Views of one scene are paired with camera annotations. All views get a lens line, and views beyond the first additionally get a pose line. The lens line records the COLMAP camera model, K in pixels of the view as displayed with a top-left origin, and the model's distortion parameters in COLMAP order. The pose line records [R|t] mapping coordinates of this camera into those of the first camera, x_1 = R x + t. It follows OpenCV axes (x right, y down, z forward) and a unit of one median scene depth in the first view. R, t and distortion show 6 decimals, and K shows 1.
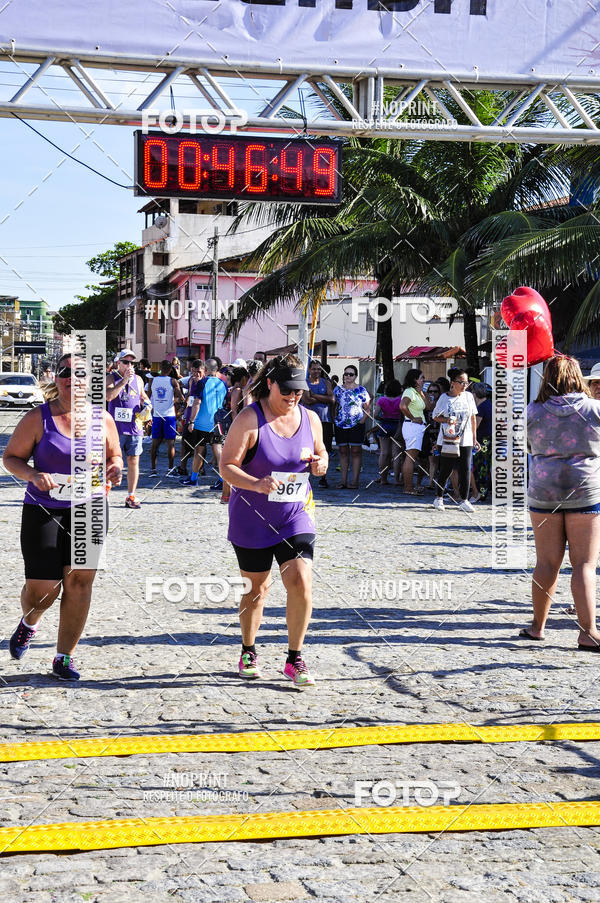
lens RADIAL K [[1924.0, 0, 304.7], [0, 1924.0, 472.5], [0, 0, 1]] dist [0.423002, 0.803167]
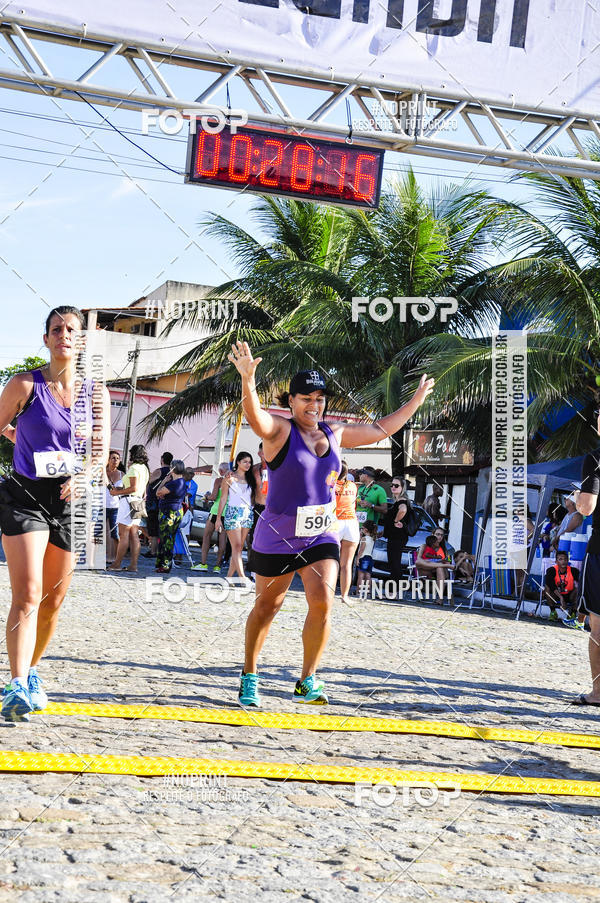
lens RADIAL K [[1961.0, 0, 299.4], [0, 1961.0, 473.6], [0, 0, 1]] dist [0.491265, 0.234732]
pose [[0.995663, 0.078252, 0.050315, -0.064738], [-0.074321, 0.994353, -0.075753, 0.085664], [-0.055959, 0.071685, 0.995856, -0.051105]]
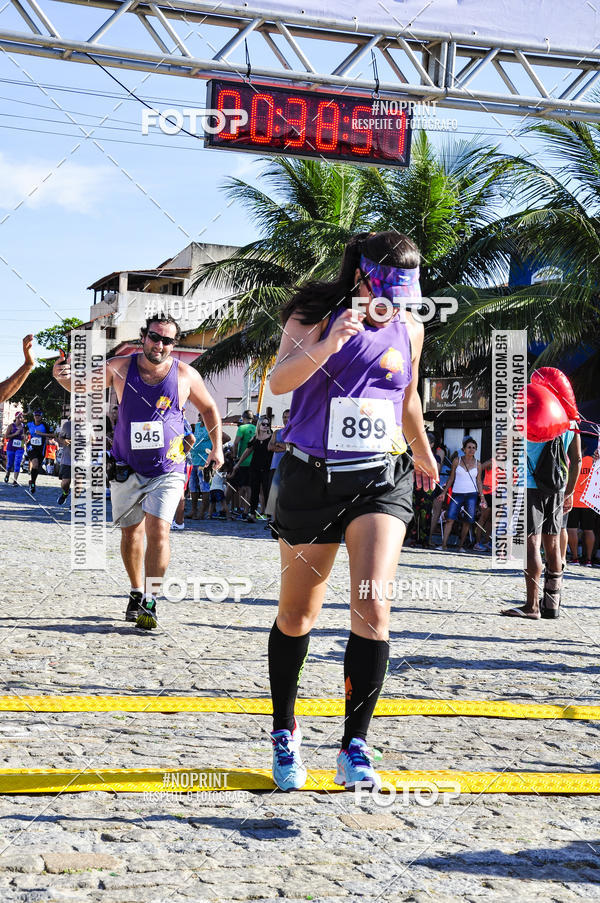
lens RADIAL K [[1807.3, 0, 301.7], [0, 1807.3, 481.0], [0, 0, 1]] dist [0.393393, 0.370925]
pose [[0.998227, 0.042615, 0.041551, -0.066600], [-0.040966, 0.998368, -0.039777, 0.059851], [-0.043178, 0.038004, 0.998344, 0.070920]]
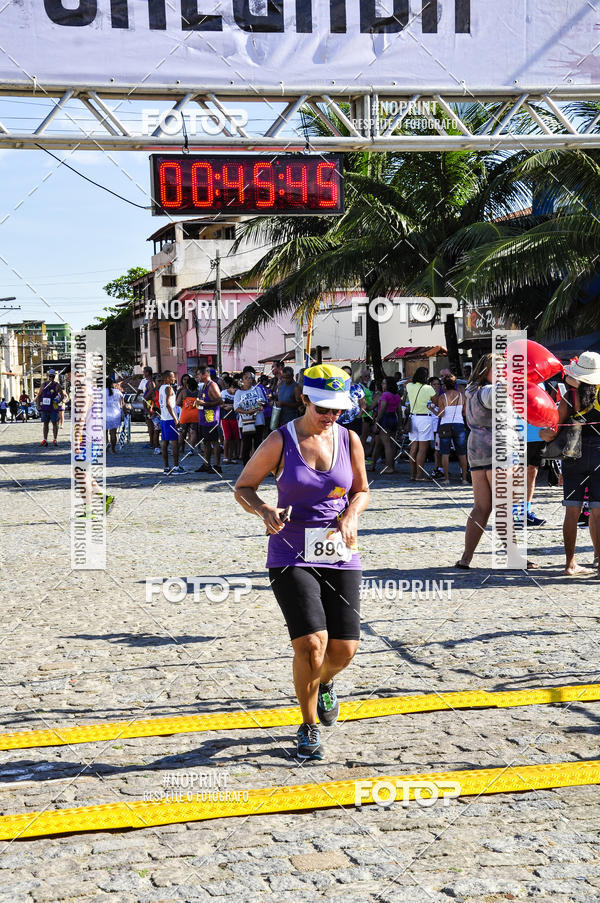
lens RADIAL K [[1700.9, 0, 300.6], [0, 1700.9, 474.1], [0, 0, 1]] dist [0.319897, 0.615000]
pose [[0.998935, -0.046080, -0.002195, -0.009643], [0.046091, 0.998921, 0.005662, -0.000888], [0.001932, -0.005757, 0.999982, 0.047965]]
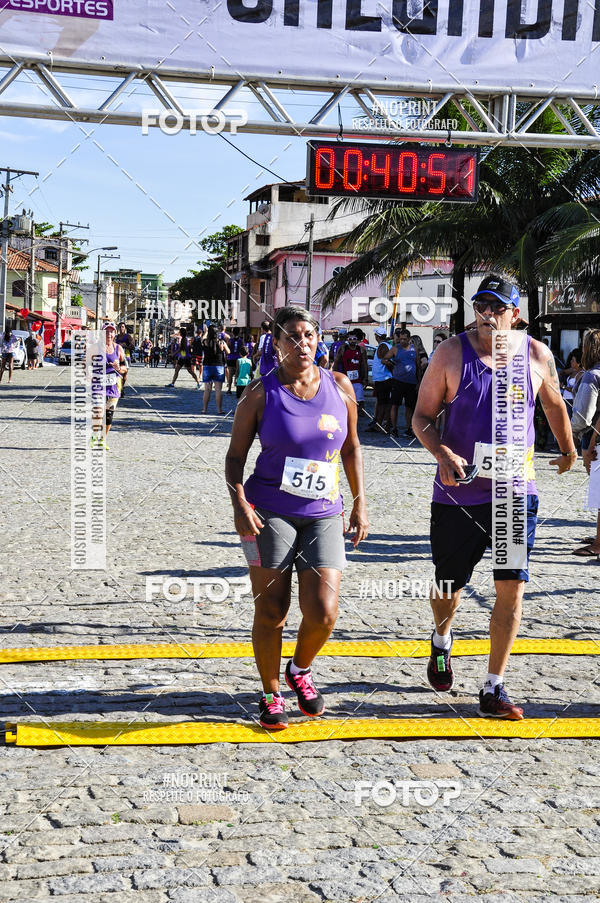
lens RADIAL K [[1623.5, 0, 304.5], [0, 1623.5, 475.9], [0, 0, 1]] dist [0.263264, 0.740012]
pose [[0.998934, 0.019582, -0.041790, -0.040830], [-0.018167, 0.999258, 0.033973, -0.002859], [0.042425, -0.033177, 0.998549, -0.015097]]
